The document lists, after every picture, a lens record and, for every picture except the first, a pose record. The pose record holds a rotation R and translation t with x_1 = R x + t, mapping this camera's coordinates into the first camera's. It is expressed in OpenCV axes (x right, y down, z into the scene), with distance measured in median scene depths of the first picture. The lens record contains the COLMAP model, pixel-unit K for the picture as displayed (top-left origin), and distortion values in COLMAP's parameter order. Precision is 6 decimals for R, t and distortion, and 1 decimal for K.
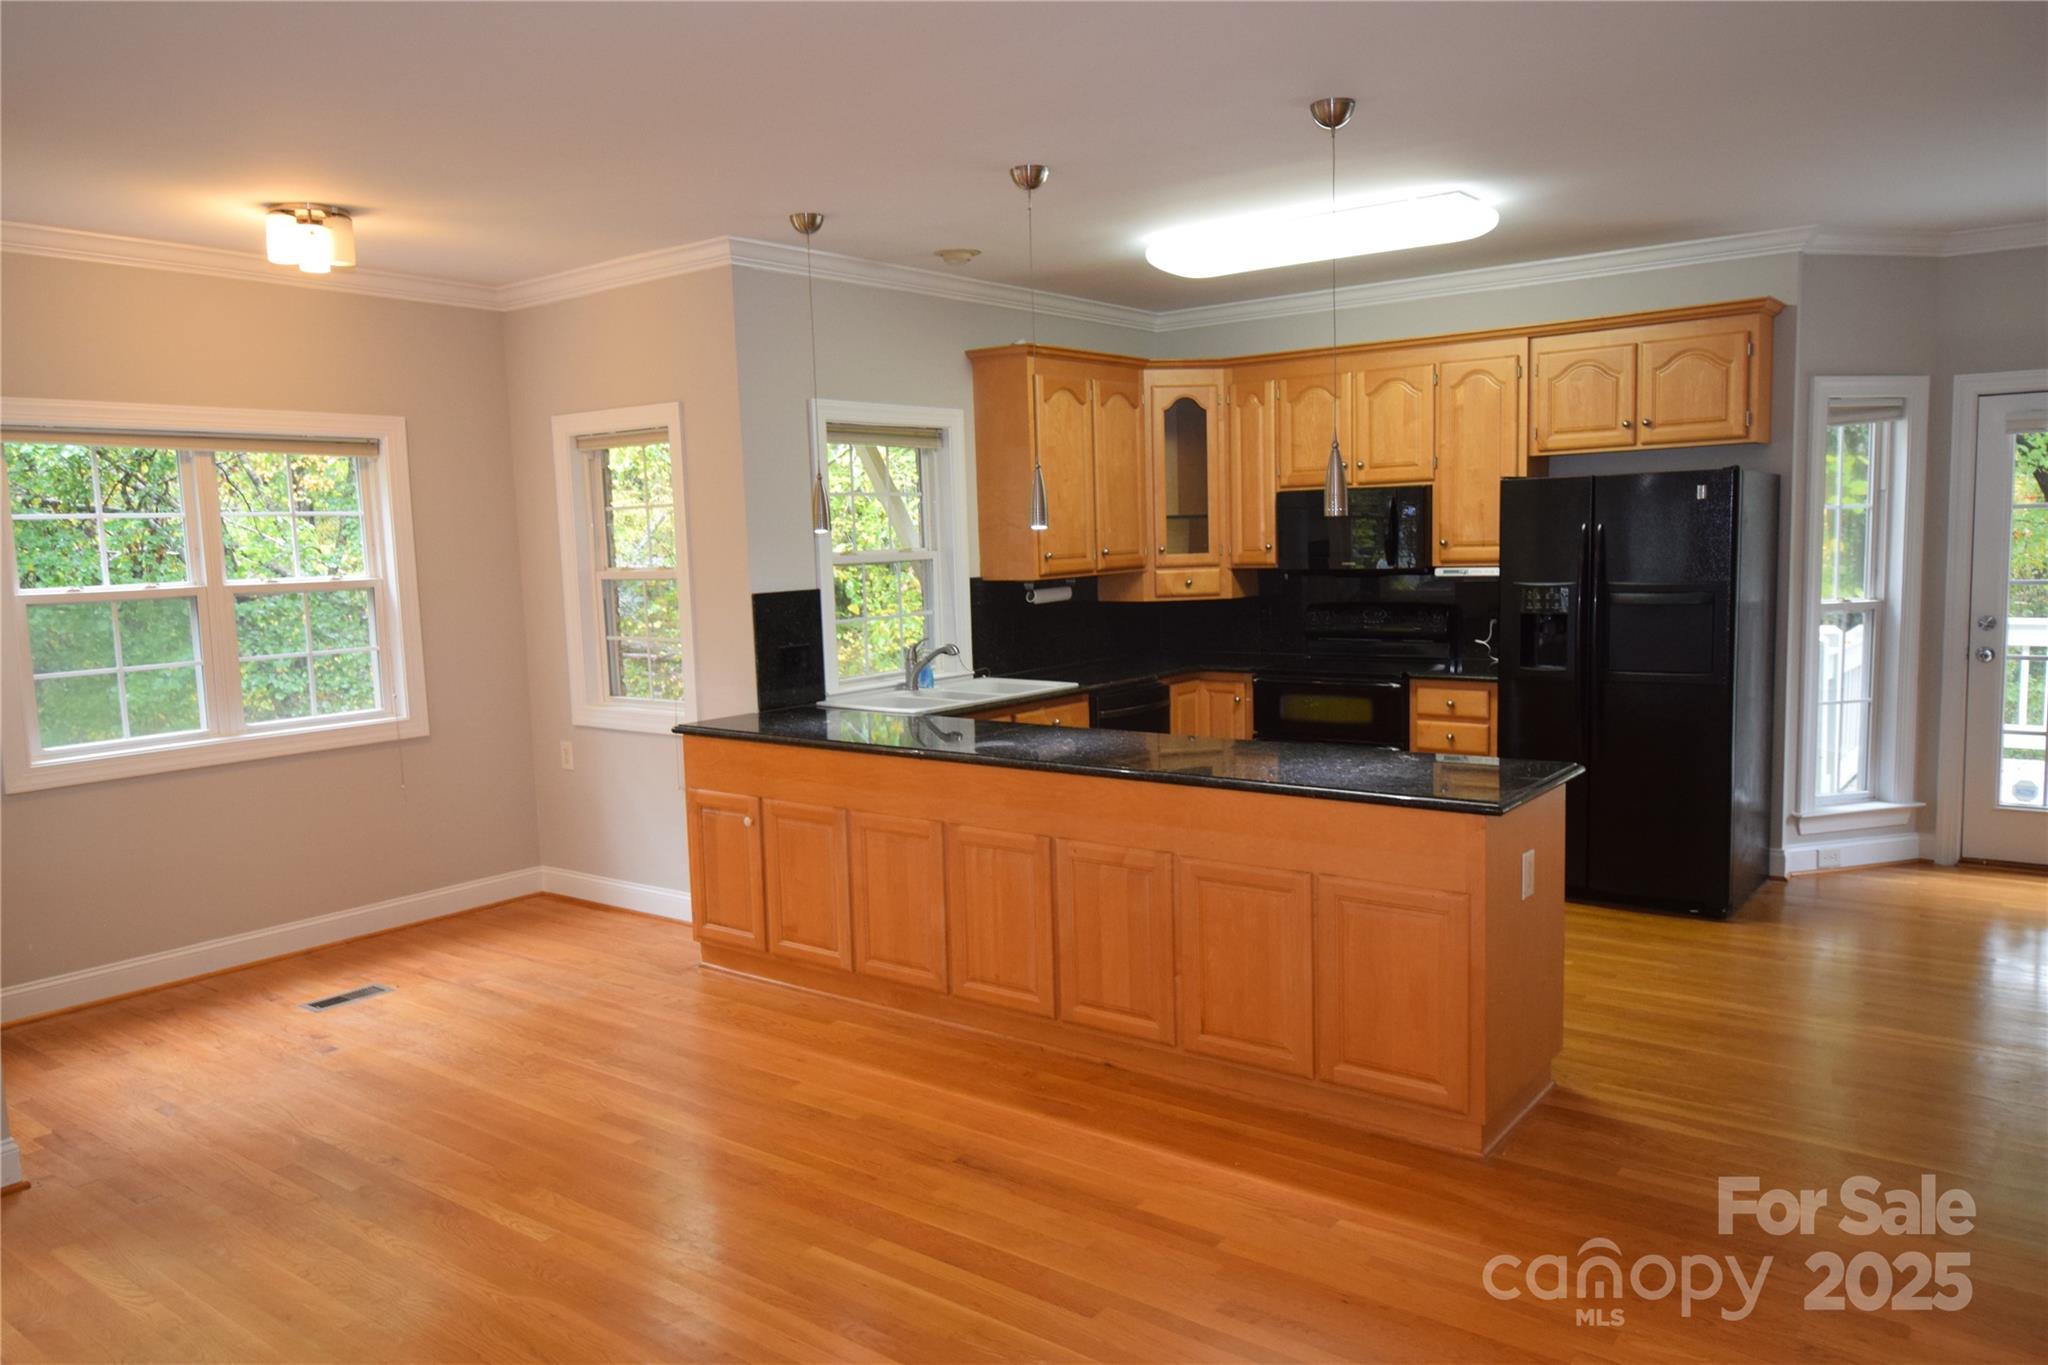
lens RADIAL K [[1440.4, 0, 1024.0], [0, 1440.4, 682.5], [0, 0, 1]] dist [0.022062, -0.002630]
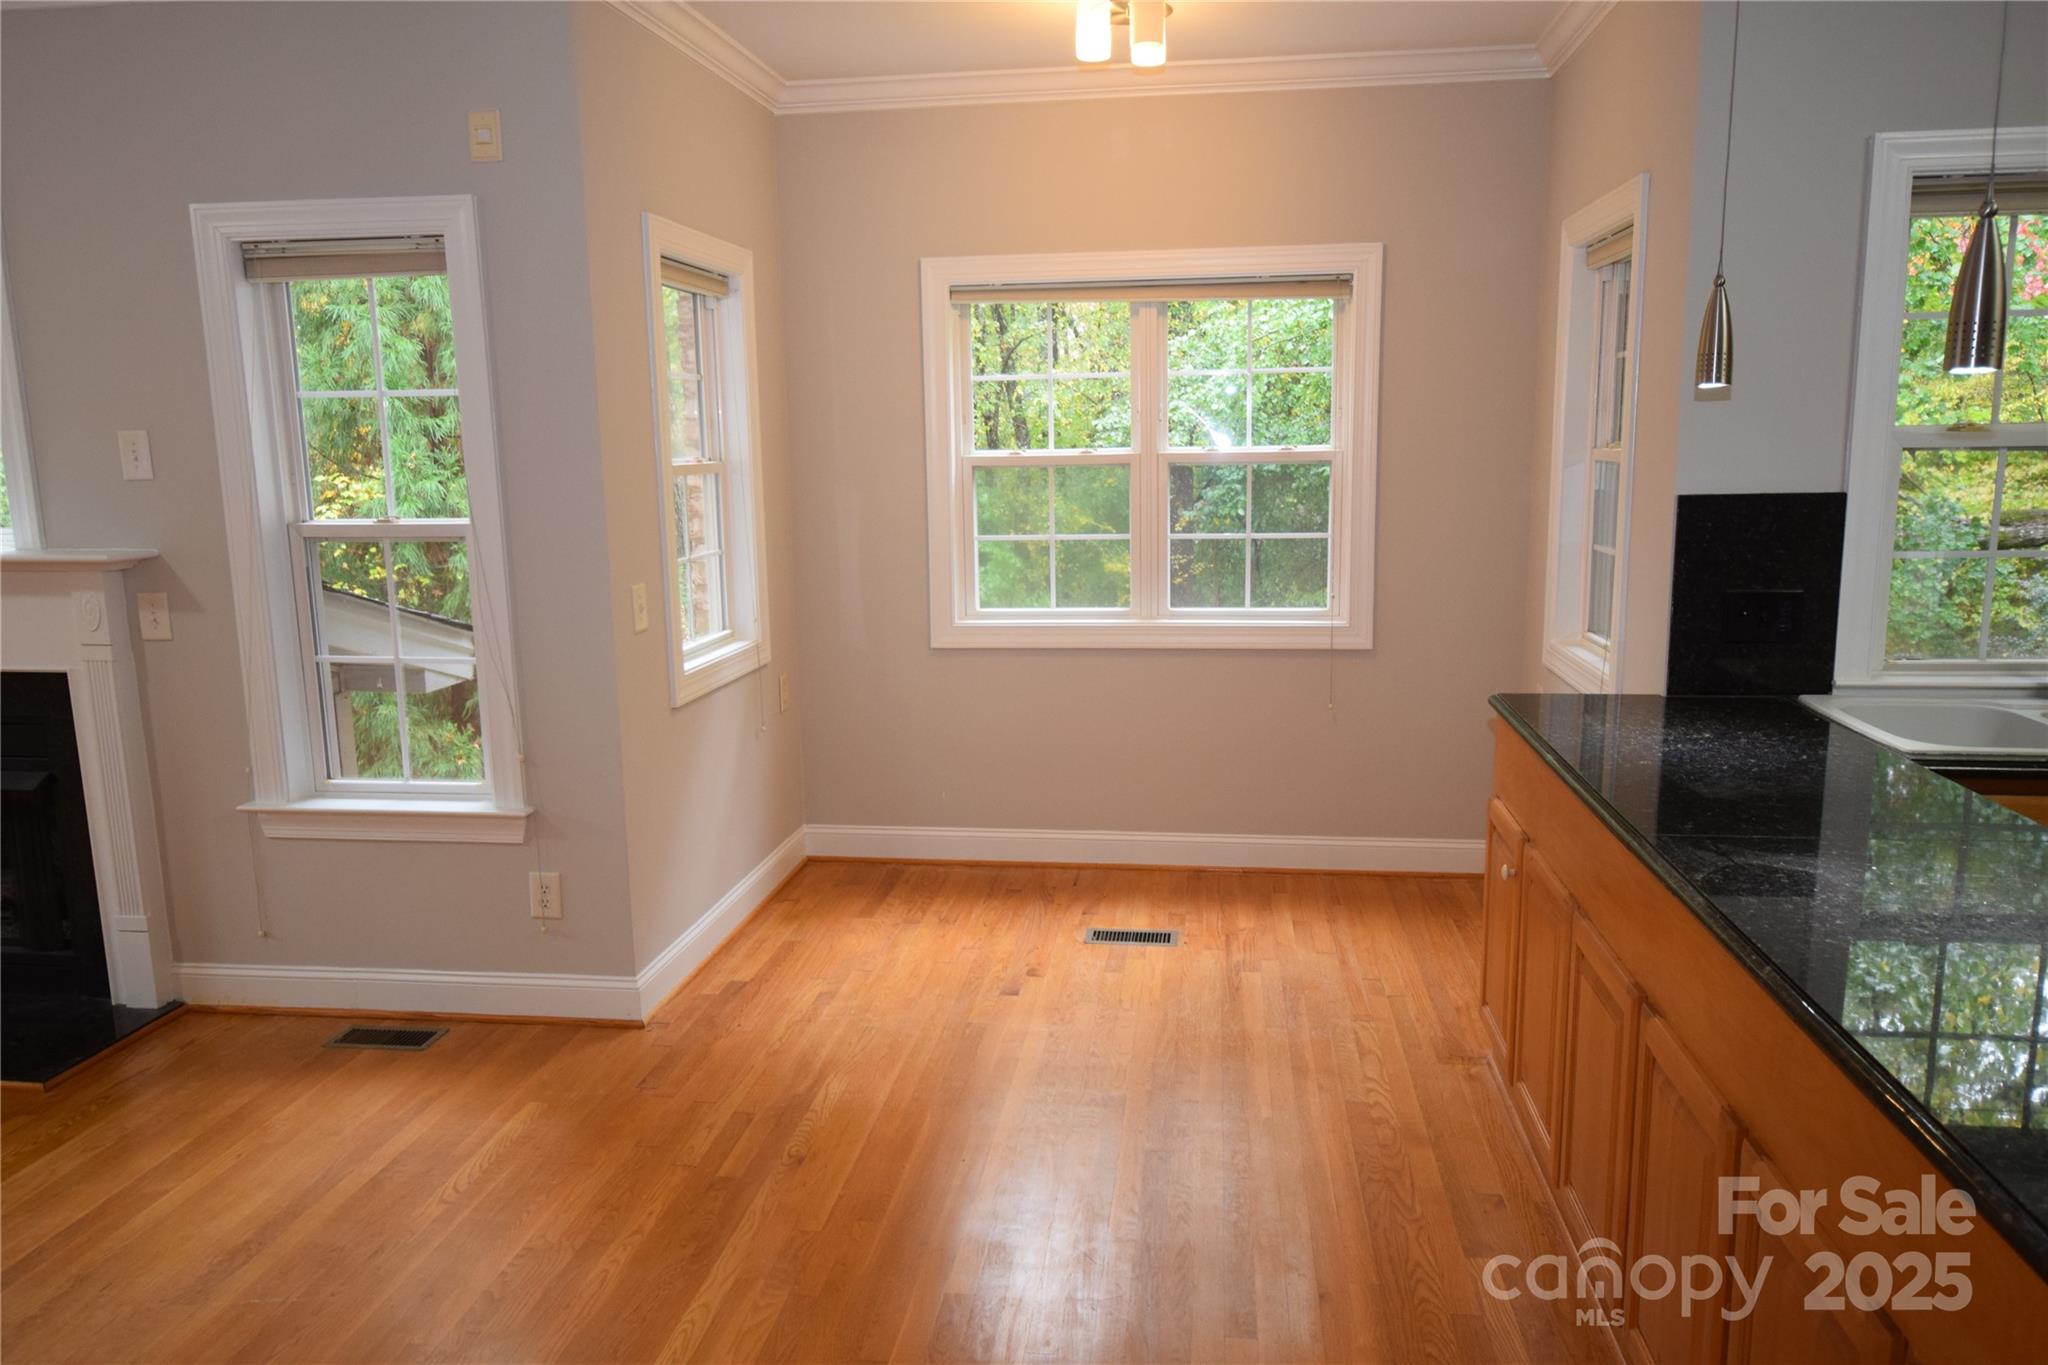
lens RADIAL K [[1440.4, 0, 1024.0], [0, 1440.4, 682.5], [0, 0, 1]] dist [0.022062, -0.002630]
pose [[0.497051, 0.168394, -0.851225, 0.172712], [-0.089392, 0.985706, 0.142800, -0.041222], [0.863104, 0.005113, 0.505000, 0.419965]]
